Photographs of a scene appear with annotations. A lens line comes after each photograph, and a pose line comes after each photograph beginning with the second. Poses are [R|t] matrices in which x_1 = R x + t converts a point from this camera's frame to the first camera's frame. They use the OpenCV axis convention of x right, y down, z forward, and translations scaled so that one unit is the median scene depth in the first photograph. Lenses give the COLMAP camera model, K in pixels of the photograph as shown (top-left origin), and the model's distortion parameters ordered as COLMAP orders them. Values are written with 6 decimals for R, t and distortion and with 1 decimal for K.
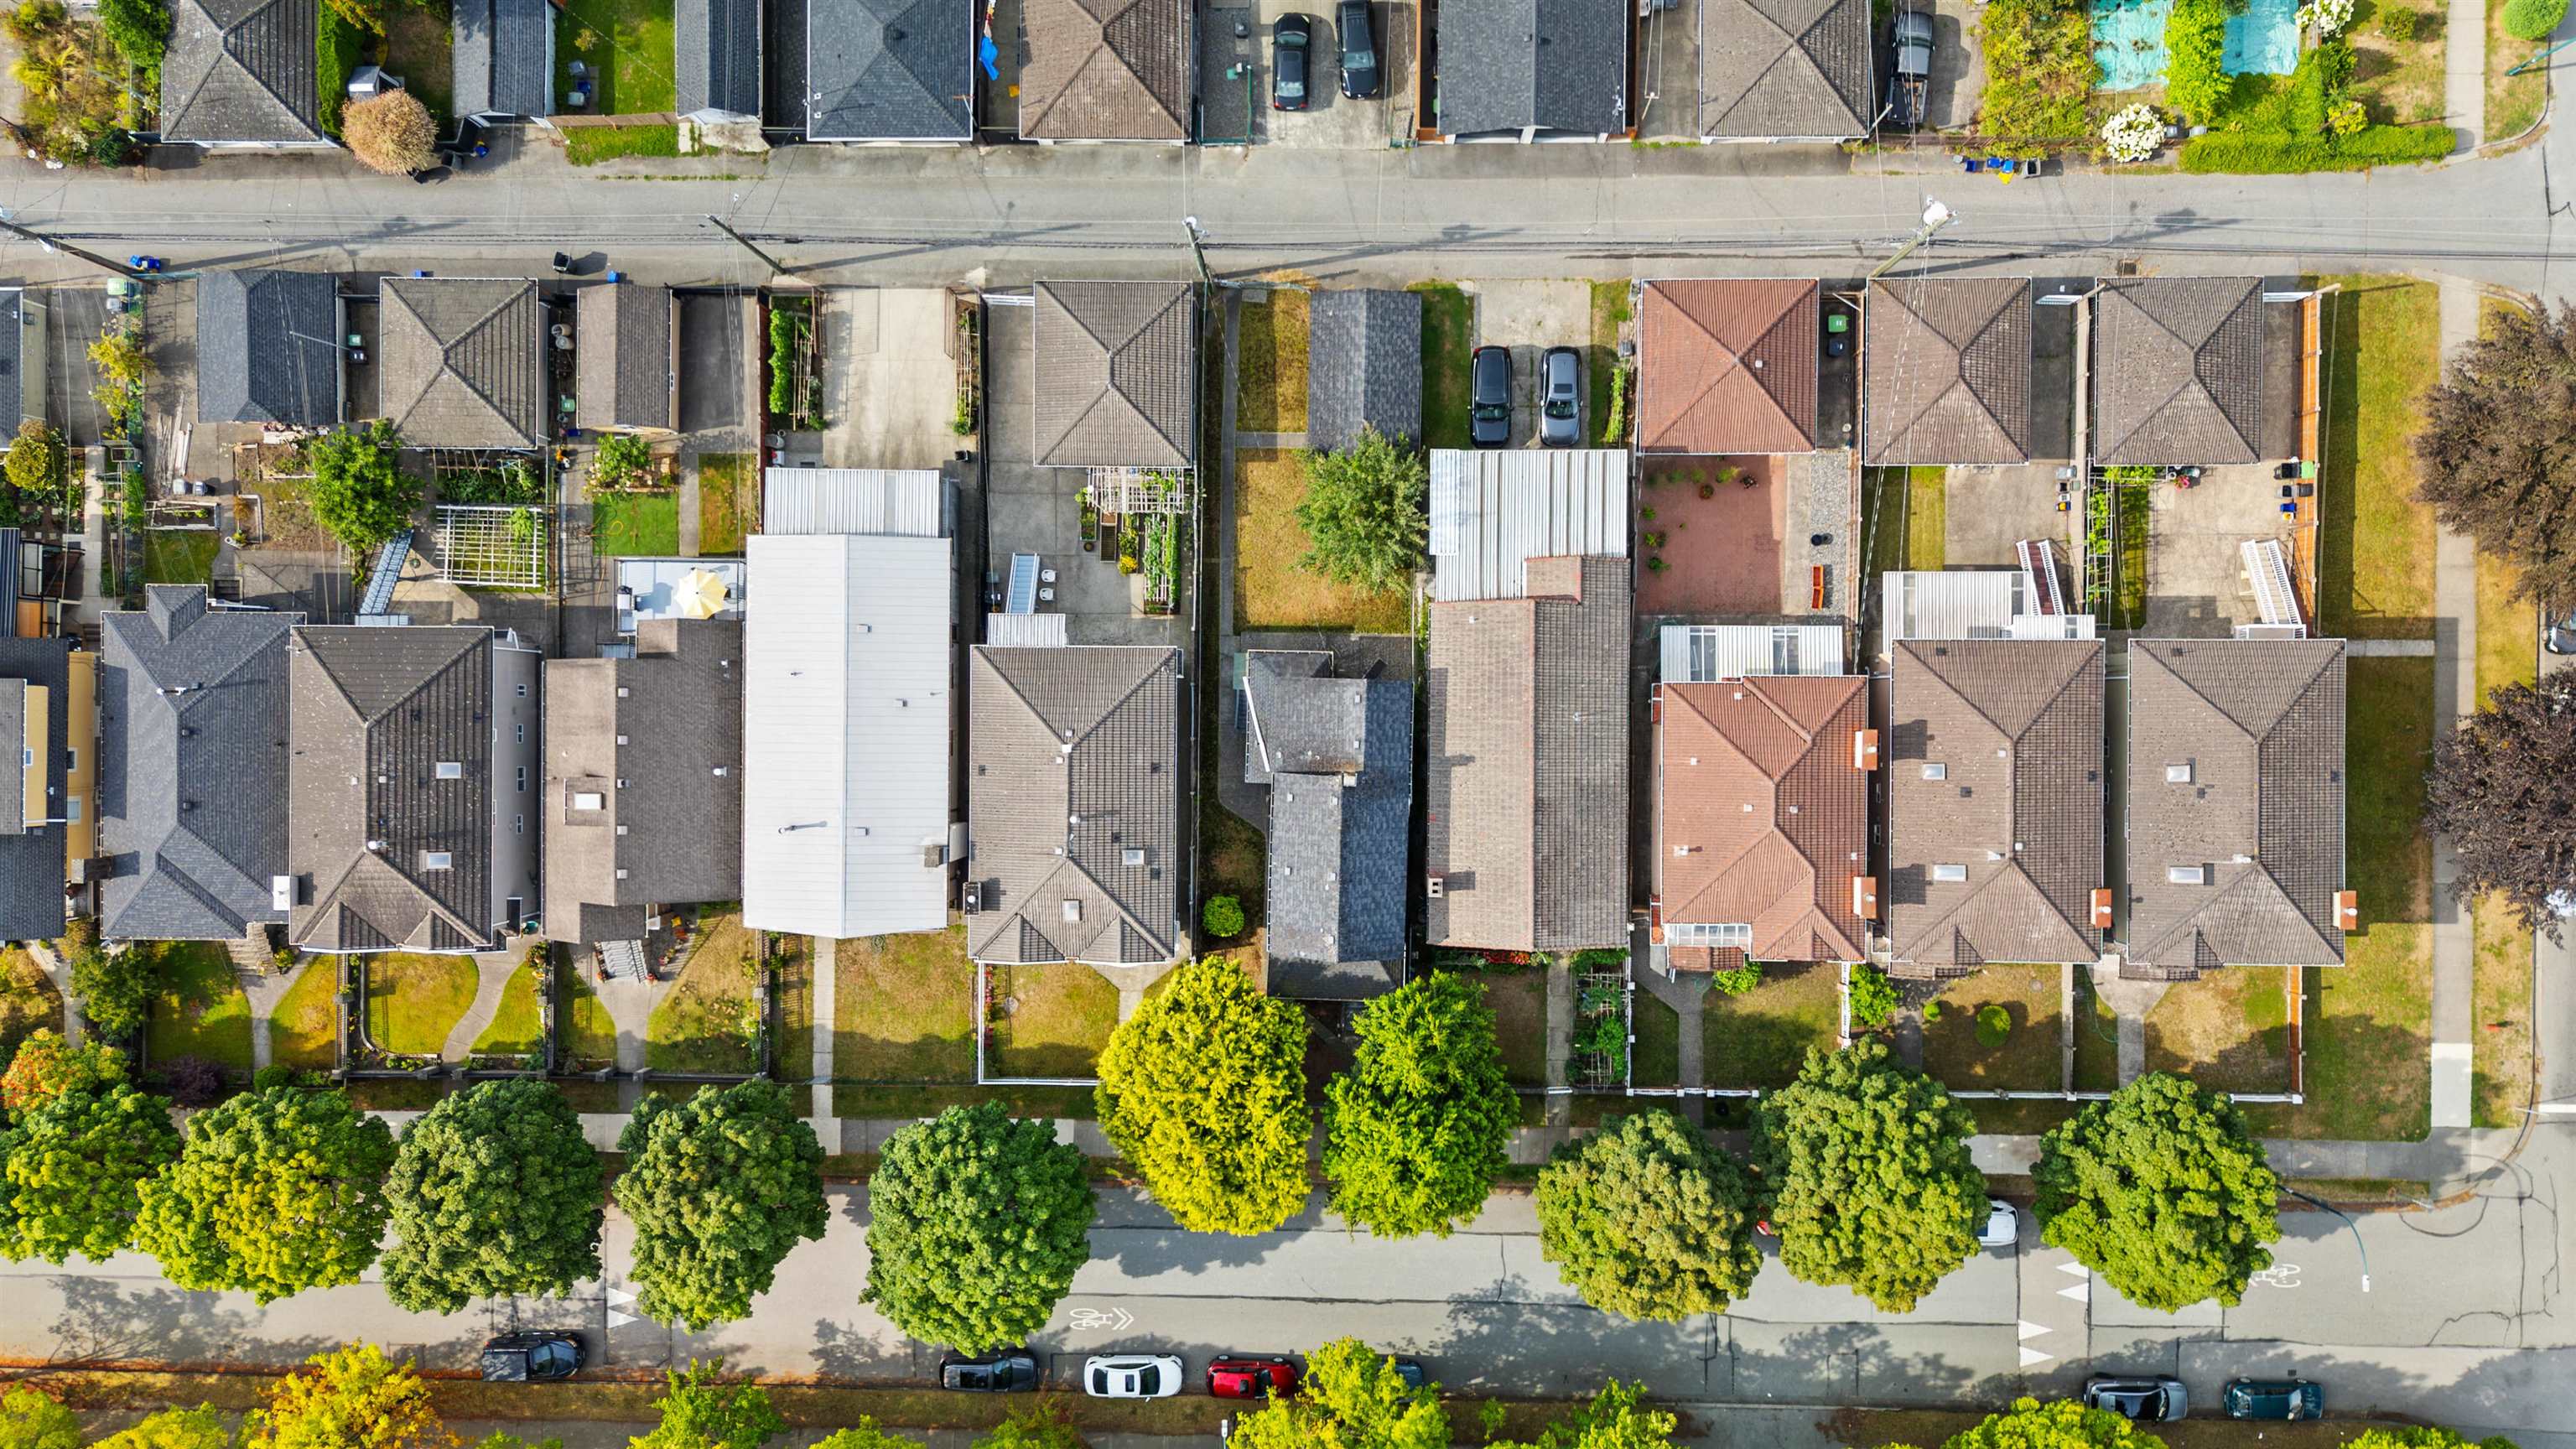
lens RADIAL K [[1883.0, 0, 1293.3], [0, 1883.0, 736.0], [0, 0, 1]] dist [0.055424, -0.051065]
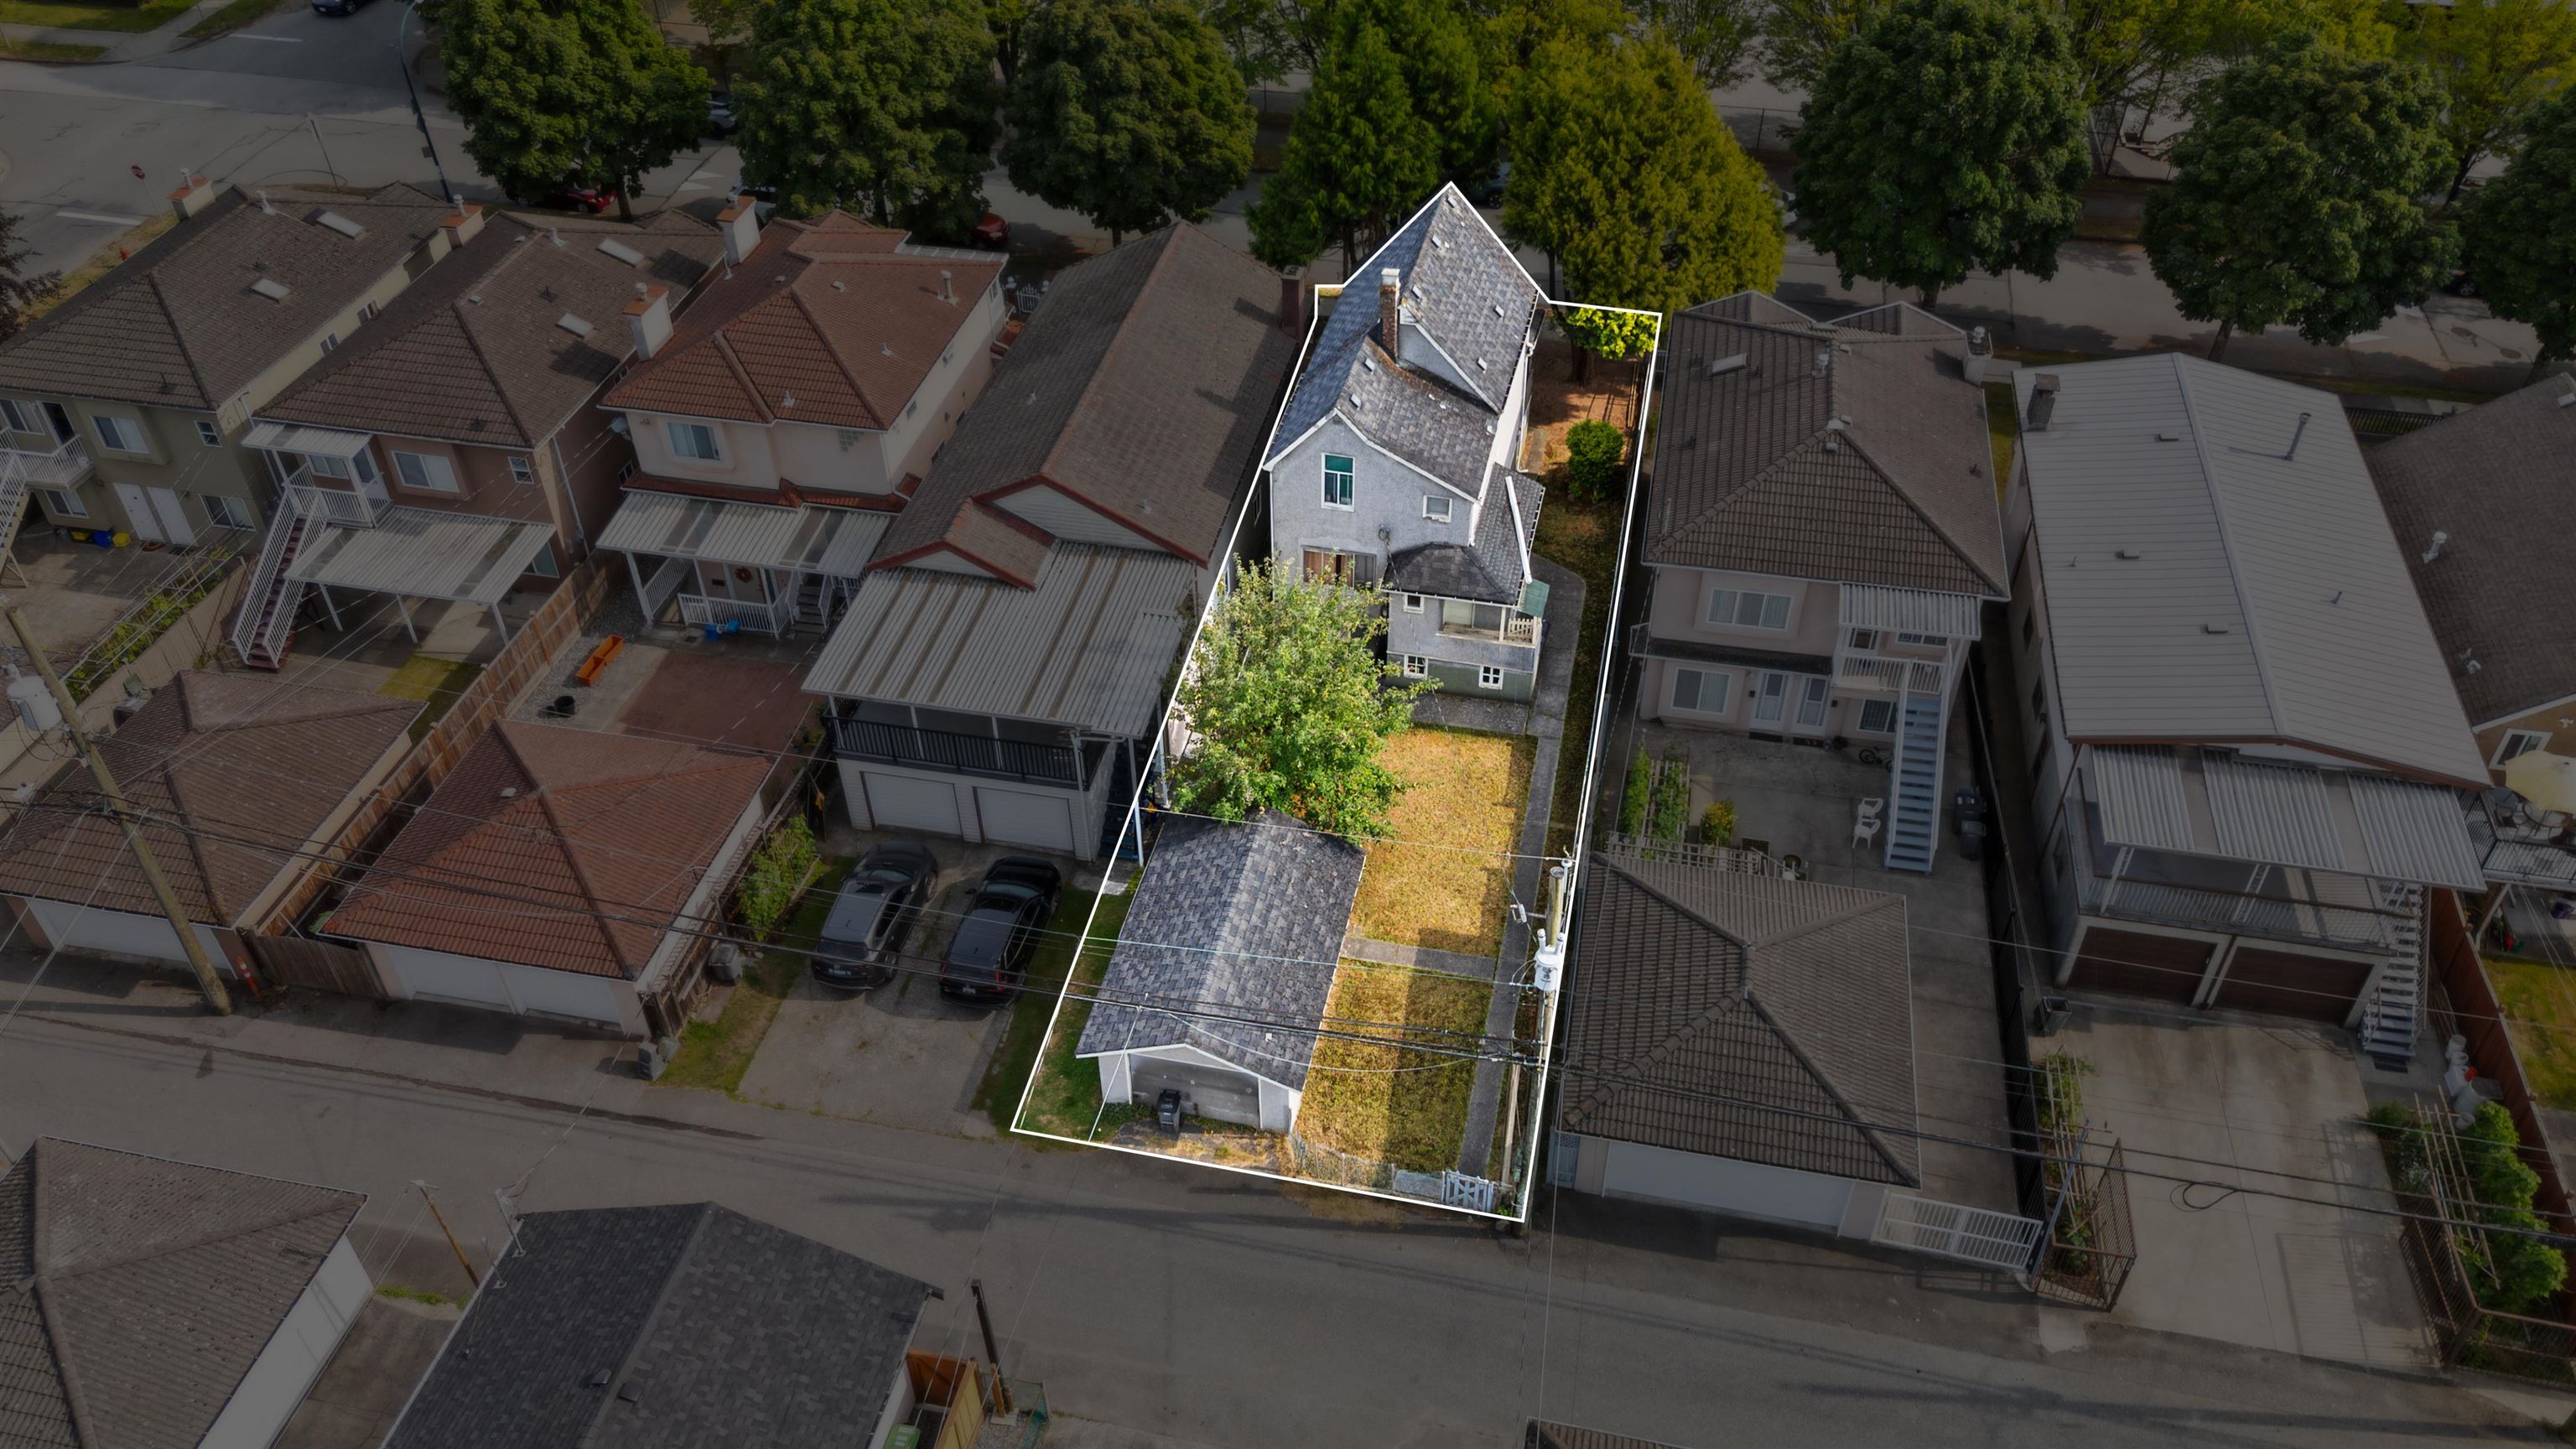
lens RADIAL K [[1854.4, 0, 1277.6], [0, 1854.4, 758.5], [0, 0, 1]] dist [0.076475, -0.087851]
pose [[-0.977344, -0.093730, 0.189774, -0.064368], [0.203446, -0.663348, 0.720124, -0.506169], [0.058389, 0.742418, 0.667388, 0.619980]]
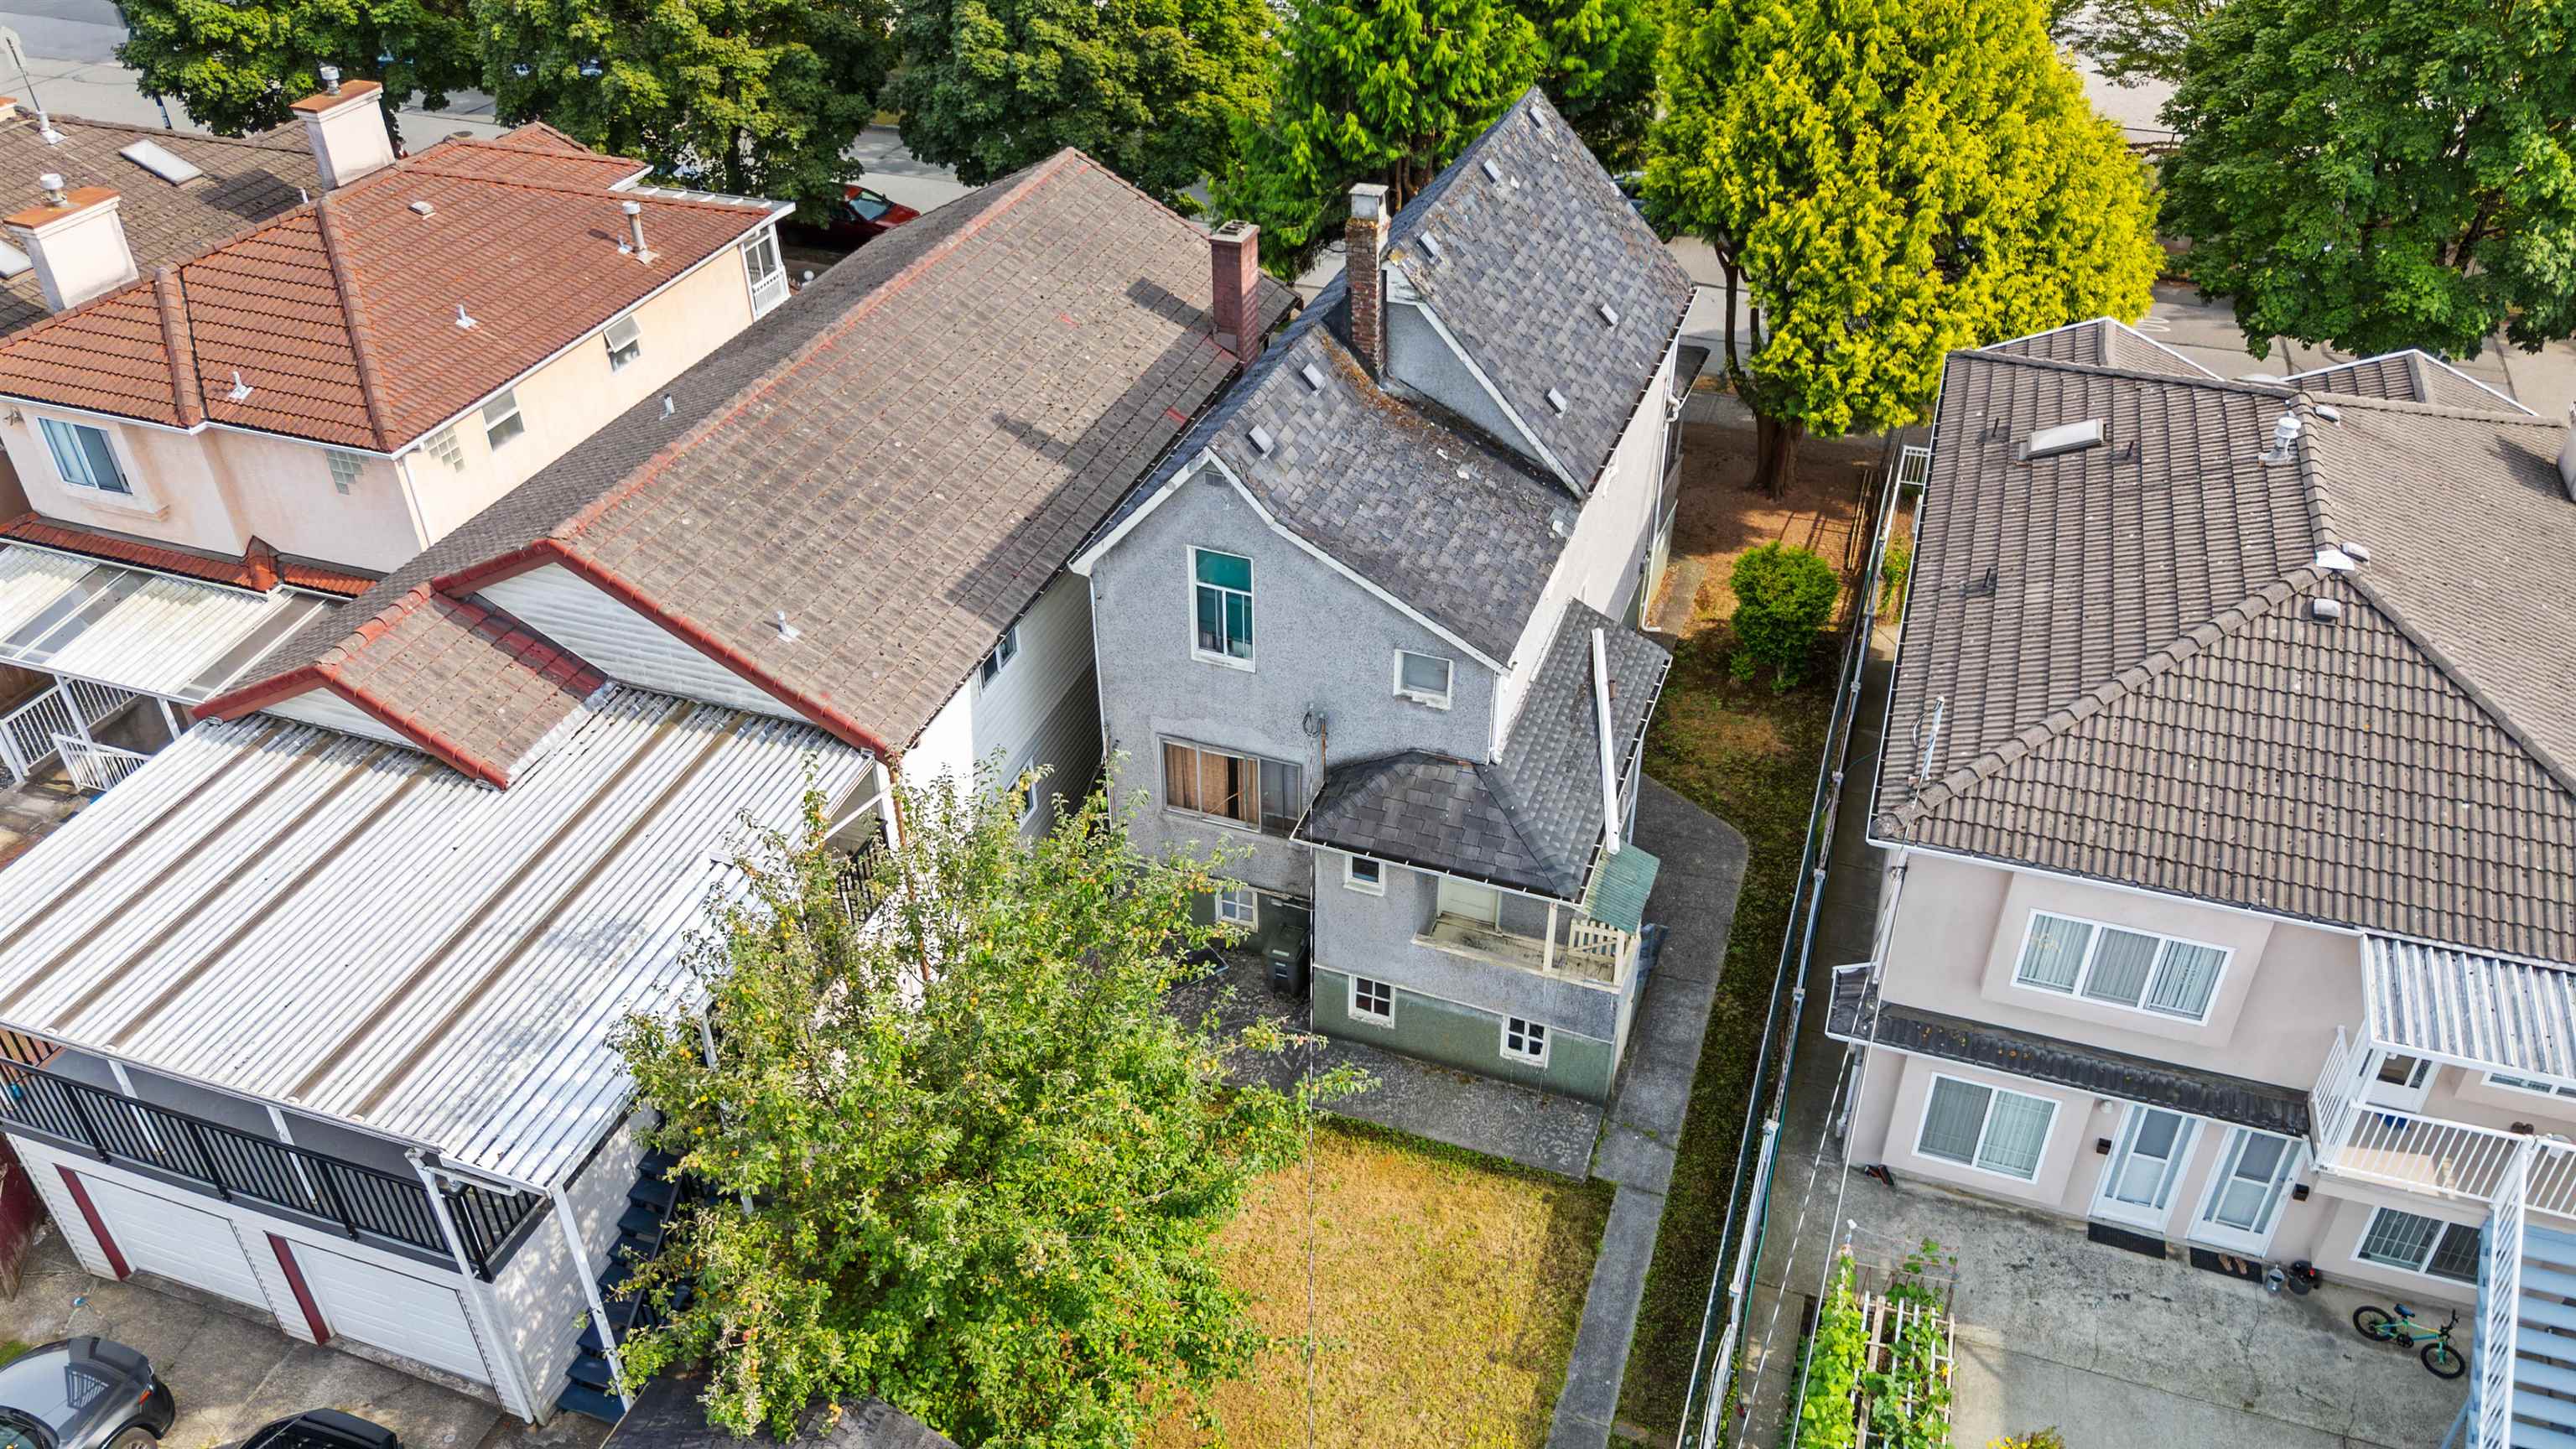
lens RADIAL K [[1883.0, 0, 1293.3], [0, 1883.0, 736.0], [0, 0, 1]] dist [0.055424, -0.051065]
pose [[-0.945199, -0.149292, 0.290362, -0.058775], [0.322406, -0.567083, 0.757939, -0.246291], [0.051505, 0.810018, 0.584139, 0.796880]]
